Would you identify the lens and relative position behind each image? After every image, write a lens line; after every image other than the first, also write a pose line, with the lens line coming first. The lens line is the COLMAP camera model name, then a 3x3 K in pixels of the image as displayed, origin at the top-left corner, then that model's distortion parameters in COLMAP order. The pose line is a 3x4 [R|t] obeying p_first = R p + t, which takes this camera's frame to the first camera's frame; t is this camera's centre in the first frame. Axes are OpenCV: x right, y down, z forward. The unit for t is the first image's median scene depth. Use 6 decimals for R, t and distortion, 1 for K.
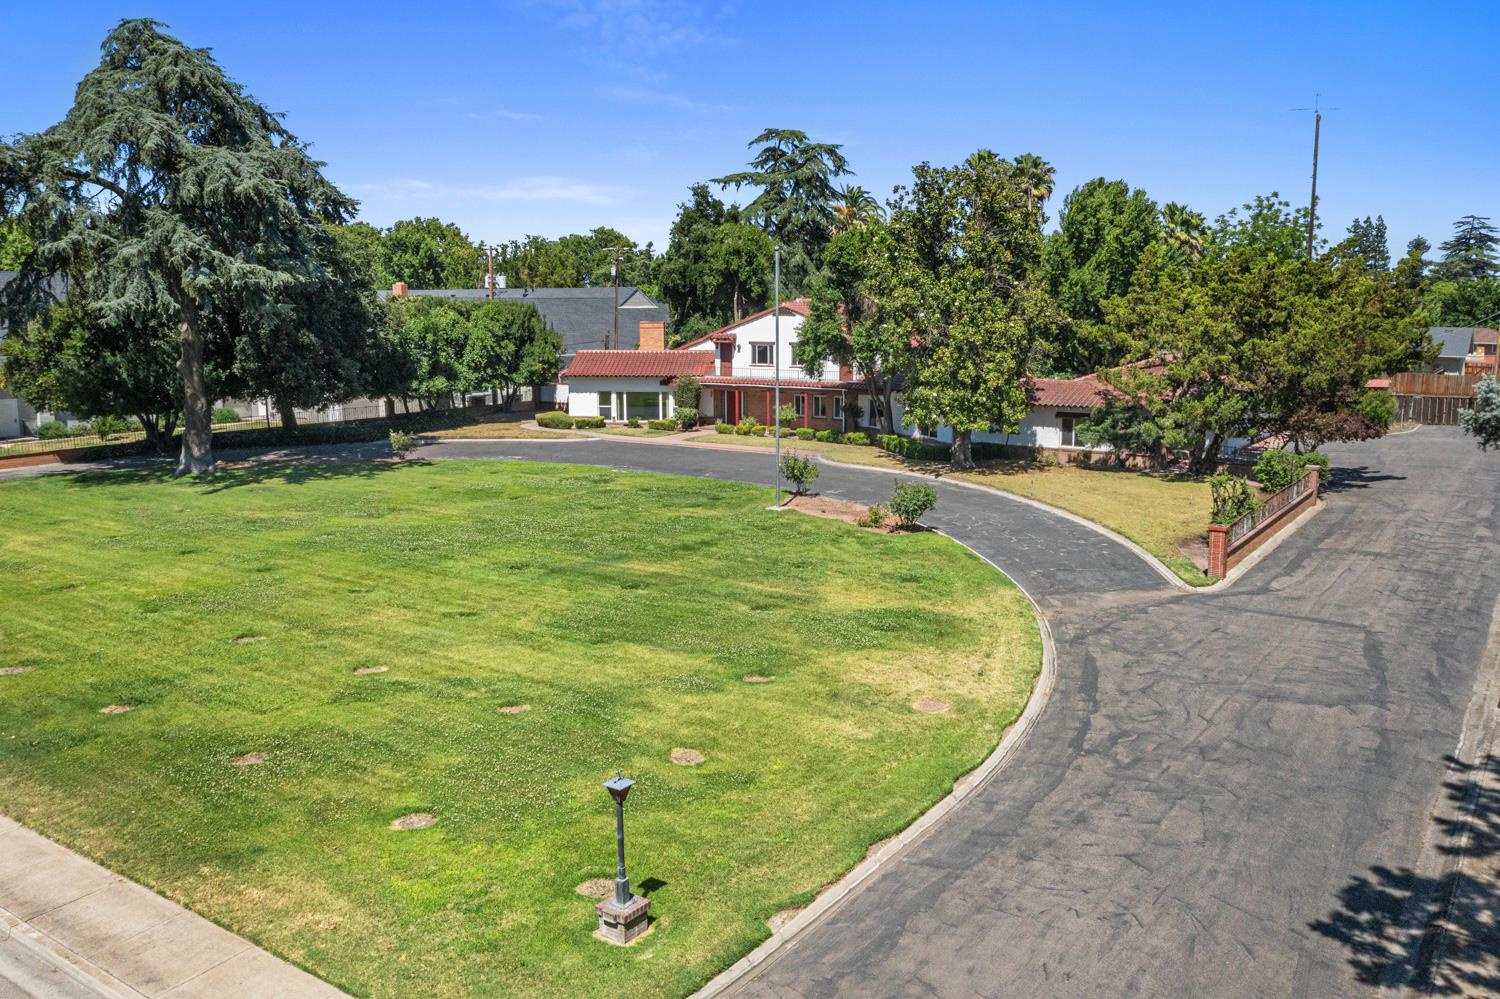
lens RADIAL K [[1181.9, 0, 750.0], [0, 1181.9, 499.5], [0, 0, 1]] dist [-0.009174, -0.001666]
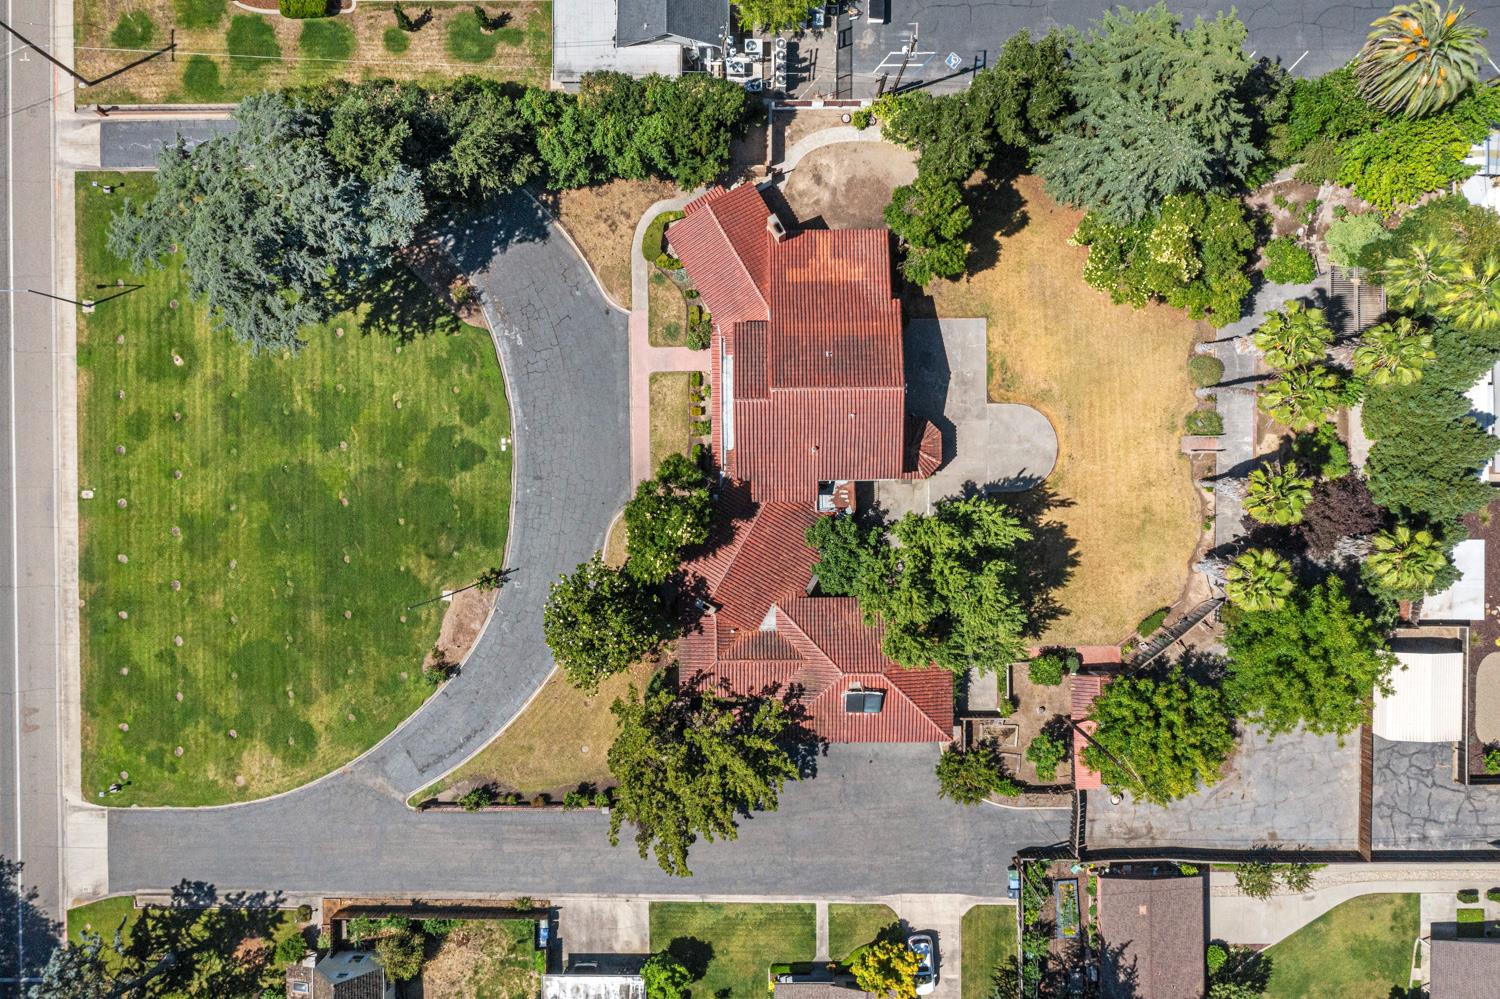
lens RADIAL K [[1179.0, 0, 750.7], [0, 1179.0, 501.8], [0, 0, 1]] dist [-0.009738, 0.000587]
pose [[0.575553, 0.817711, -0.009355, 0.188011], [-0.124571, 0.098975, 0.987262, -1.853781], [0.808221, -0.567057, 0.158829, 1.051598]]
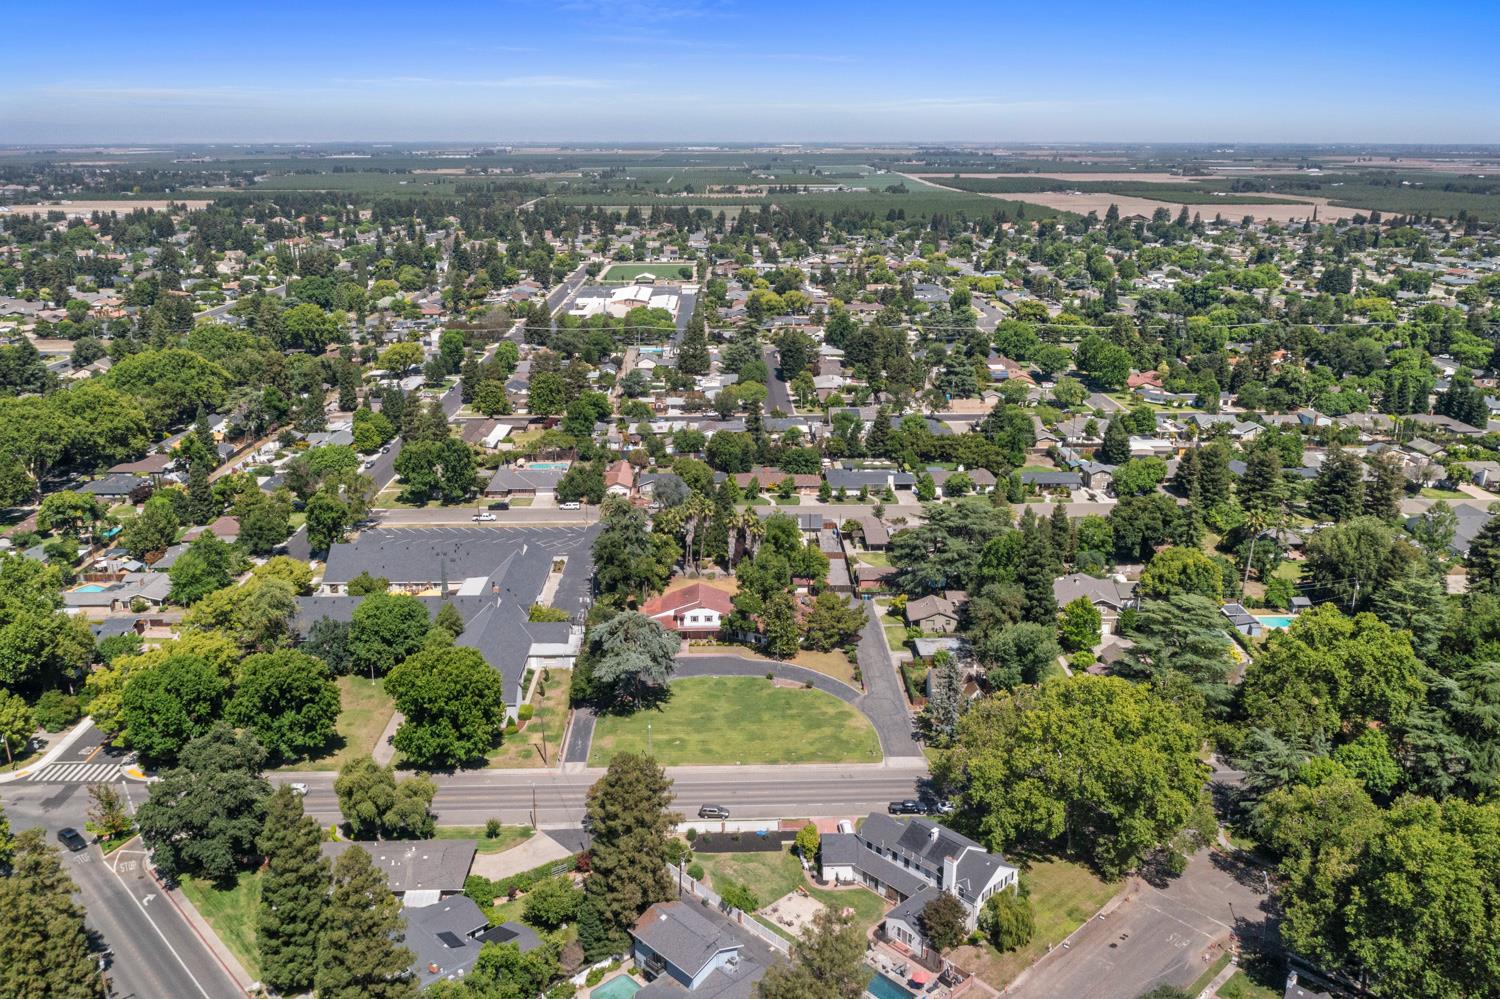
lens RADIAL K [[1179.0, 0, 750.7], [0, 1179.0, 501.8], [0, 0, 1]] dist [-0.009738, 0.000587]
pose [[0.803783, -0.169688, 0.570209, -2.480258], [0.095263, 0.982803, 0.158187, -1.390858], [-0.587246, -0.072829, 0.806125, -2.596262]]
